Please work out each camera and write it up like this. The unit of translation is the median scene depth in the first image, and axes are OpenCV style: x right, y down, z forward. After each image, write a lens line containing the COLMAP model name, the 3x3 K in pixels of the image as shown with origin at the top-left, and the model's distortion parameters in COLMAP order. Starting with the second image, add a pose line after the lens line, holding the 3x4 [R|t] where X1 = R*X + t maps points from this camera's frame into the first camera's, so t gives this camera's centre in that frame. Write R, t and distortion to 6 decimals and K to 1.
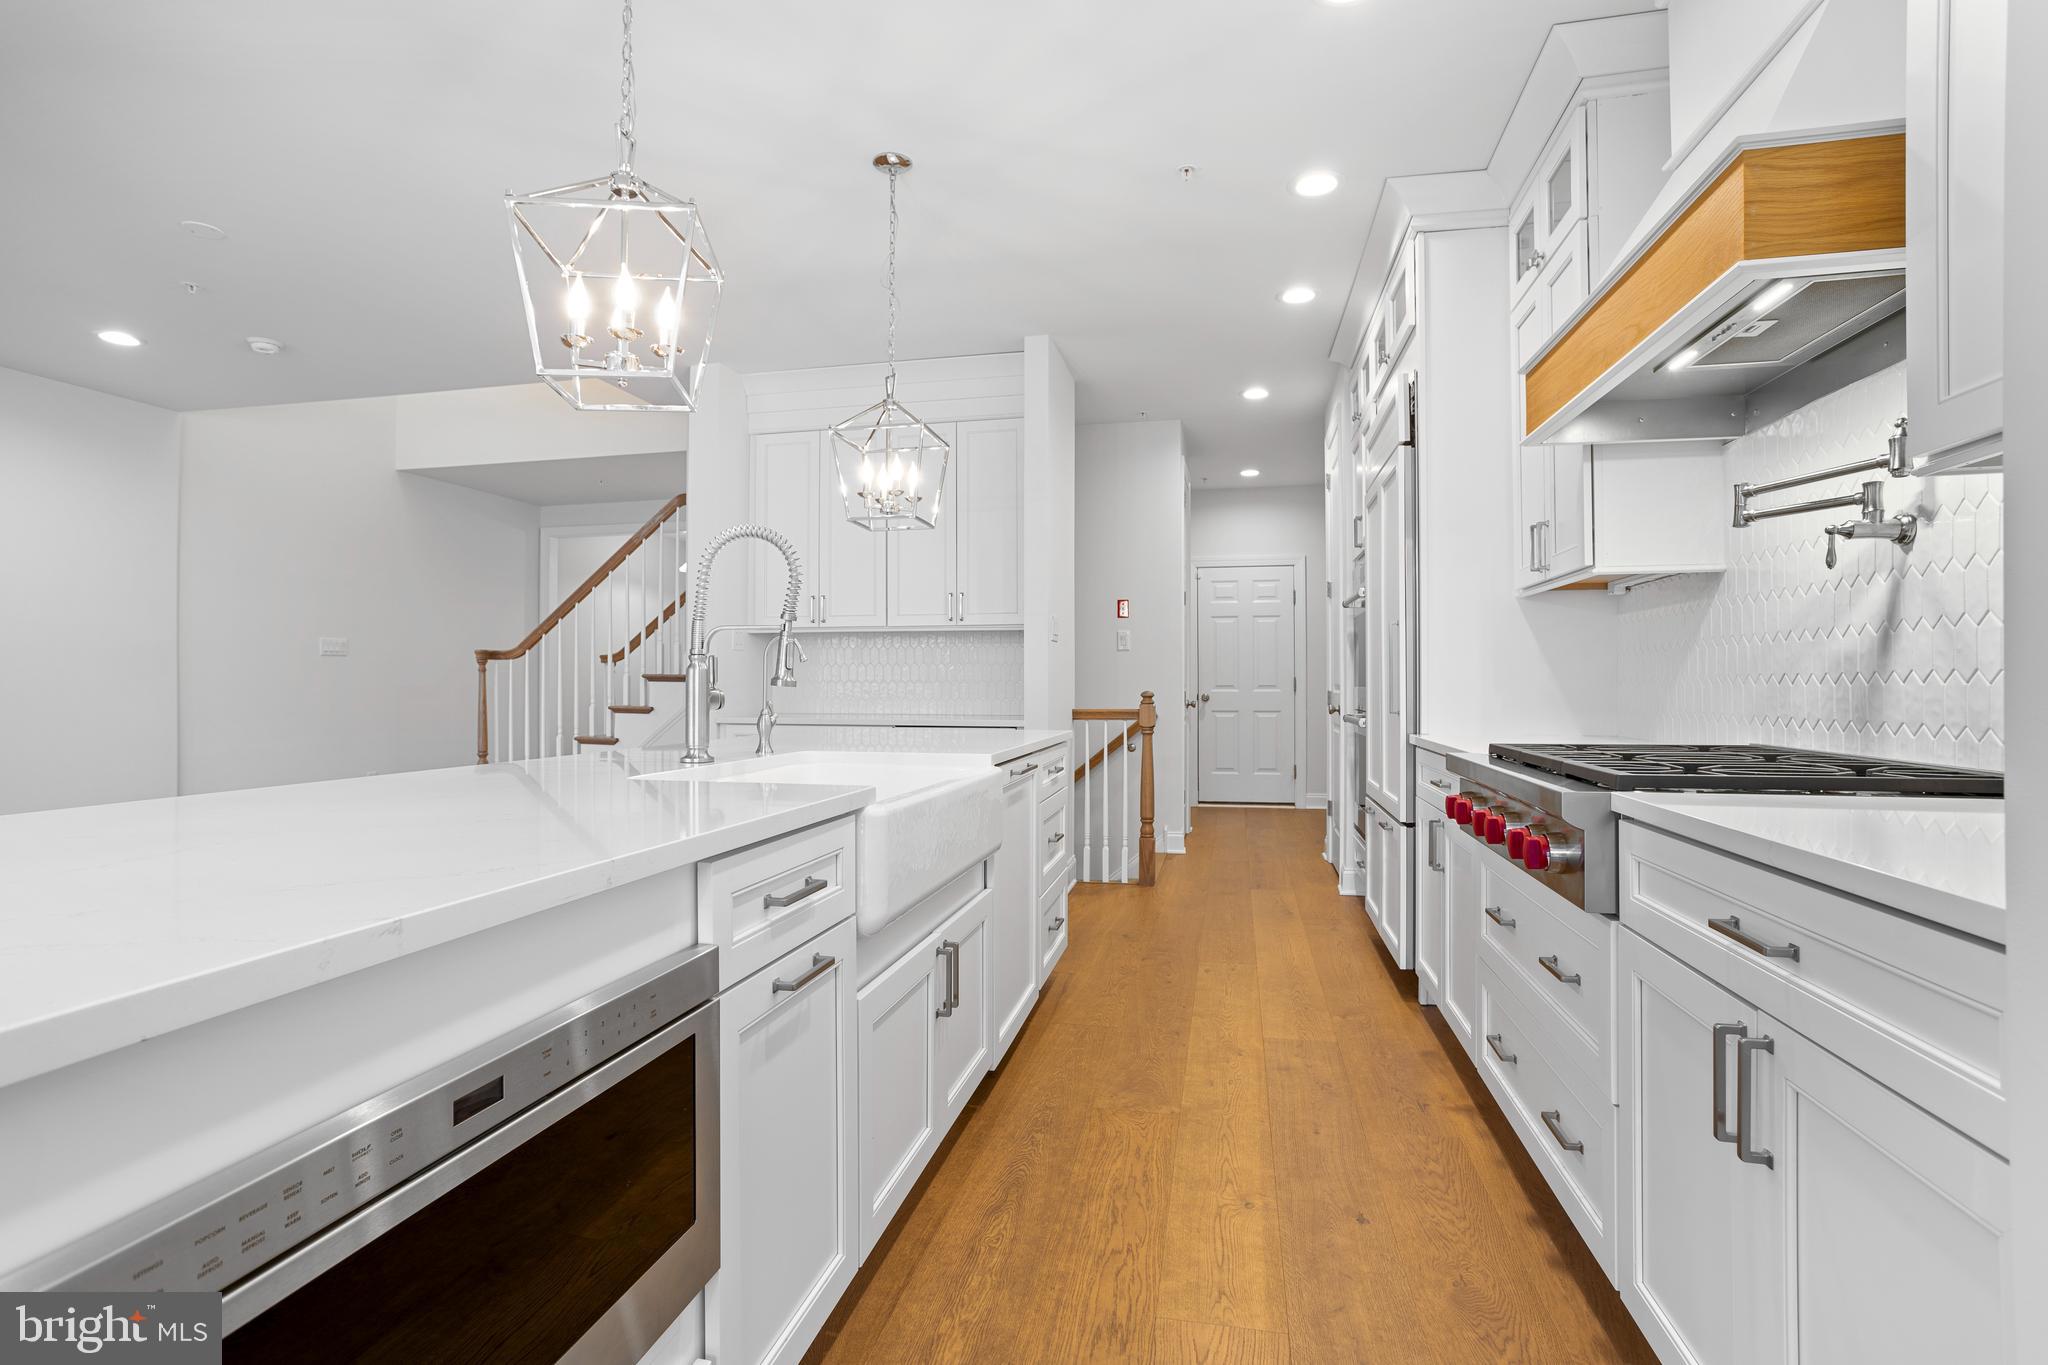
lens RADIAL K [[991.3, 0, 1020.4], [0, 991.3, 662.7], [0, 0, 1]] dist [-0.055862, 0.035100]
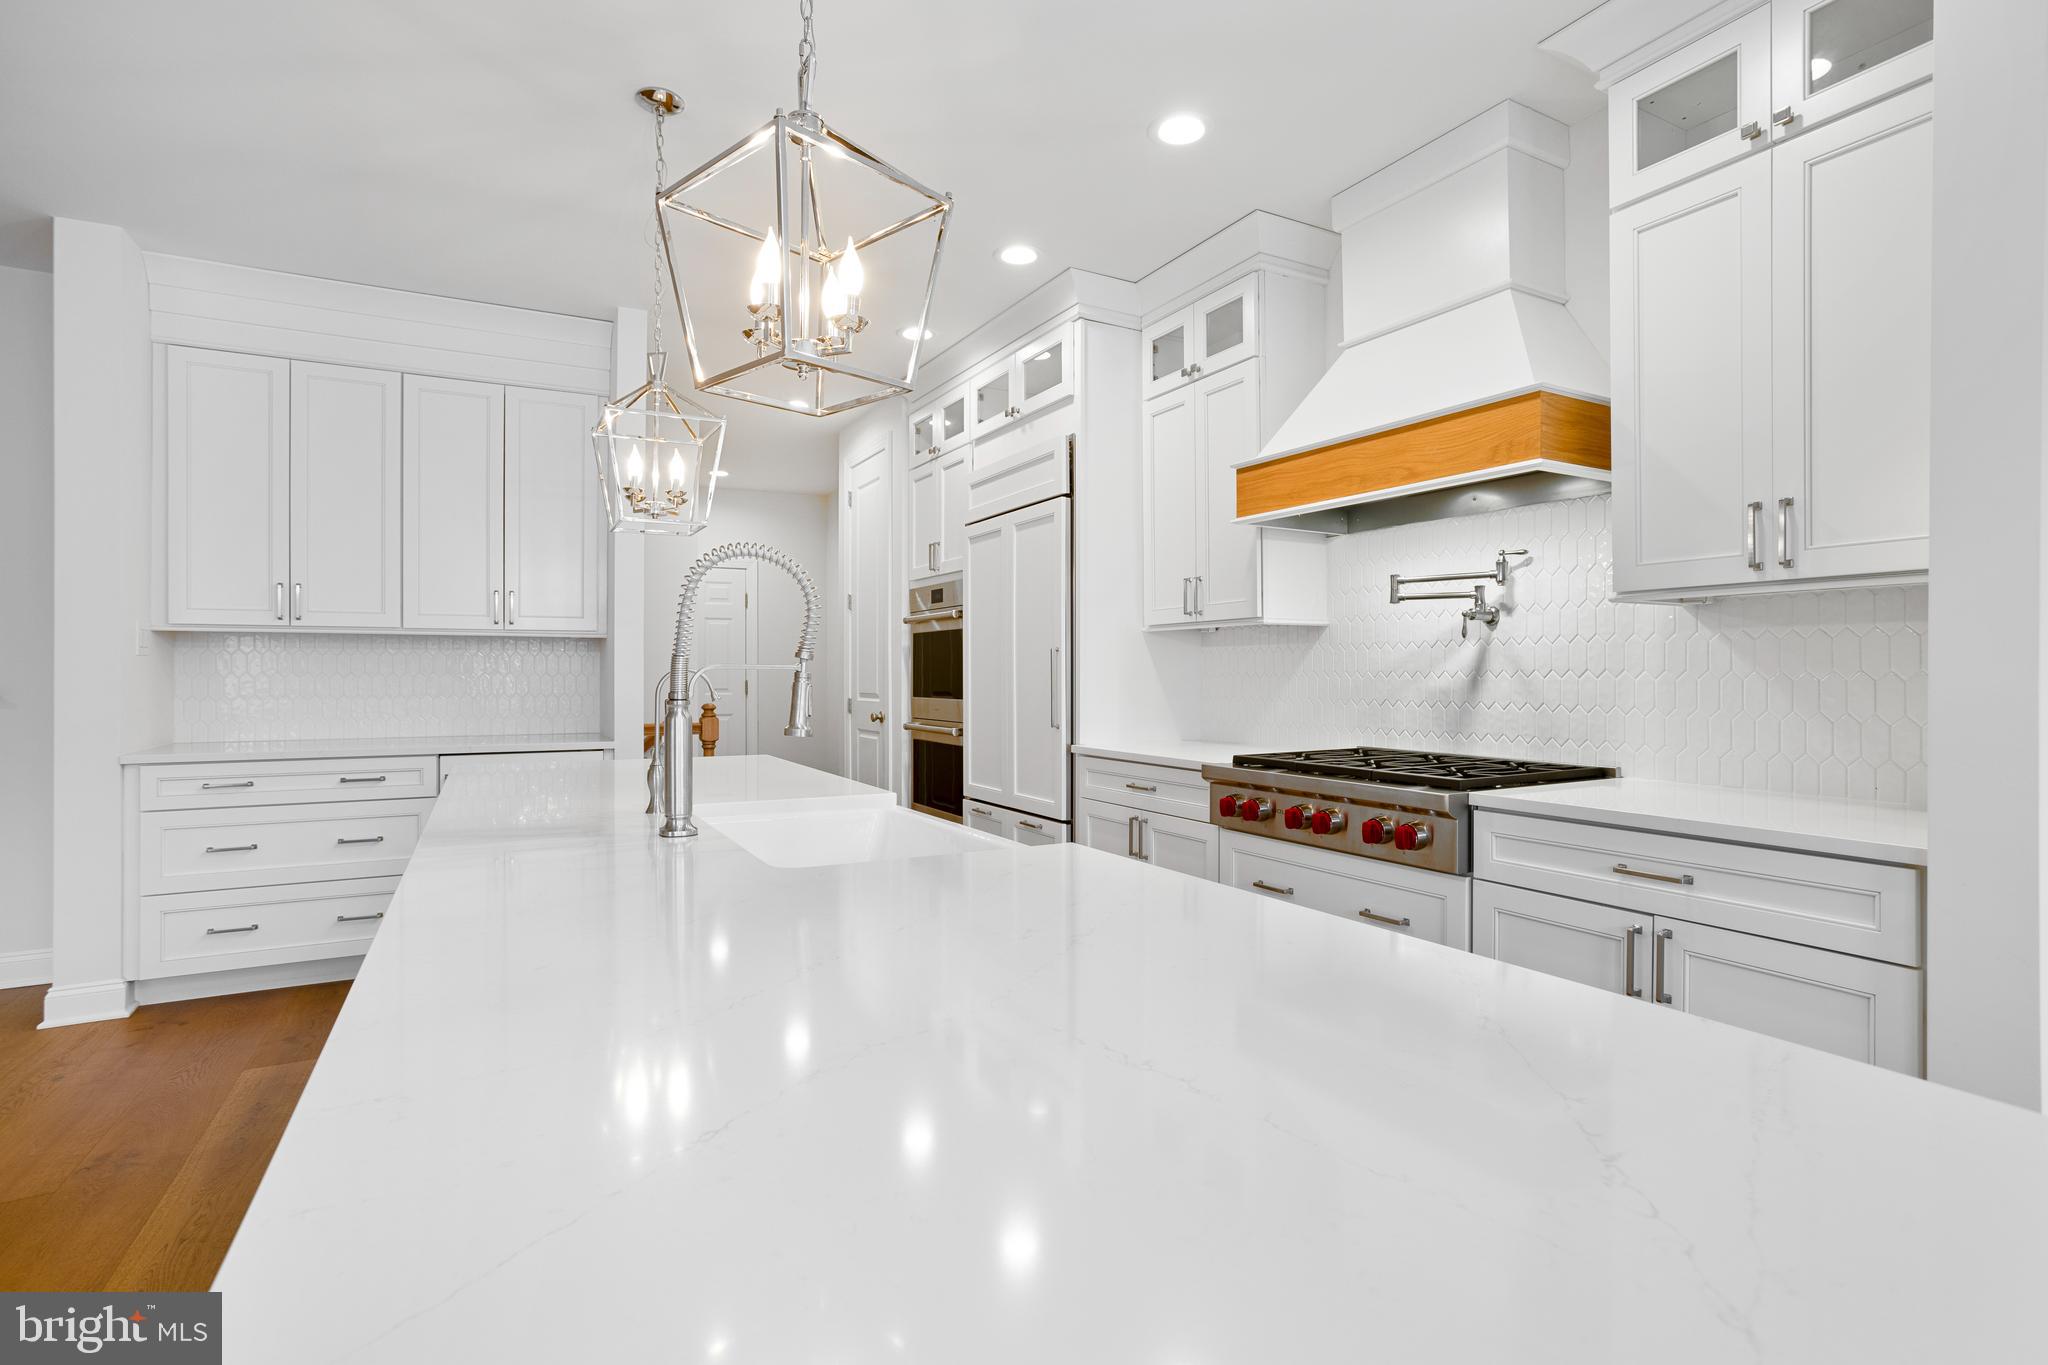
lens RADIAL K [[991.3, 0, 1020.4], [0, 991.3, 662.7], [0, 0, 1]] dist [-0.055862, 0.035100]
pose [[0.757723, 0.007063, 0.652538, -0.273326], [-0.013432, 0.999898, 0.004775, -0.019591], [-0.652438, -0.012383, 0.757741, 0.092206]]
